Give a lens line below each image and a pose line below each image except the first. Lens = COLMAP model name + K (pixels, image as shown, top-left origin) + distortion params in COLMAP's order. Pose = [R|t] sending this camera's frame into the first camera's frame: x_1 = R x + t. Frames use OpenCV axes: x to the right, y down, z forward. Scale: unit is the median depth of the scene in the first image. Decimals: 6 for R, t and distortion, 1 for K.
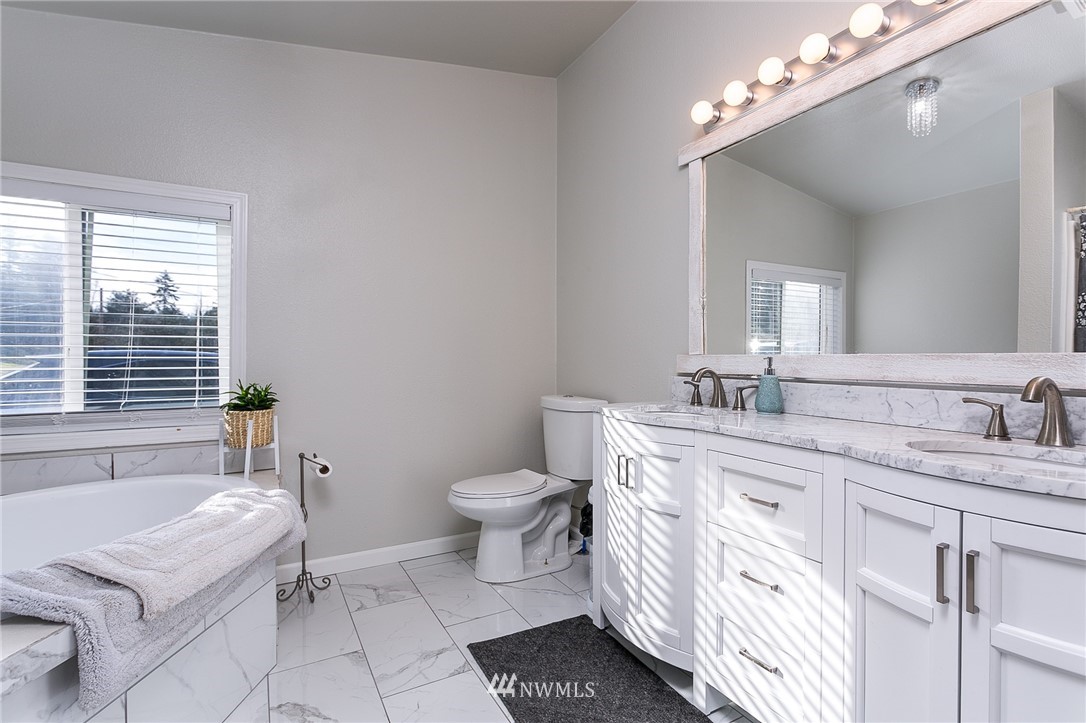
lens RADIAL K [[508.6, 0, 543.4], [0, 508.6, 360.3], [0, 0, 1]] dist [-0.005894, 0.000115]
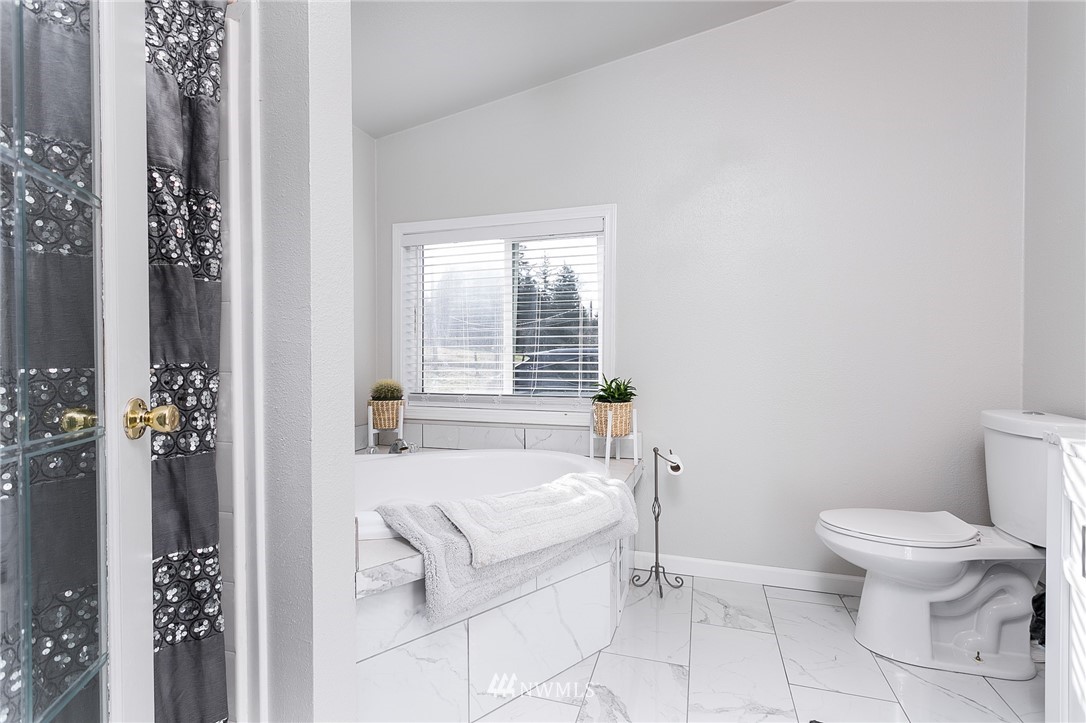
lens RADIAL K [[508.6, 0, 542.6], [0, 508.6, 362.6], [0, 0, 1]] dist [-0.005894, 0.000115]
pose [[0.681513, 0.010485, -0.731731, 0.117565], [-0.002444, 0.999924, 0.012051, 0.000771], [0.731802, -0.006425, 0.681487, 0.147478]]
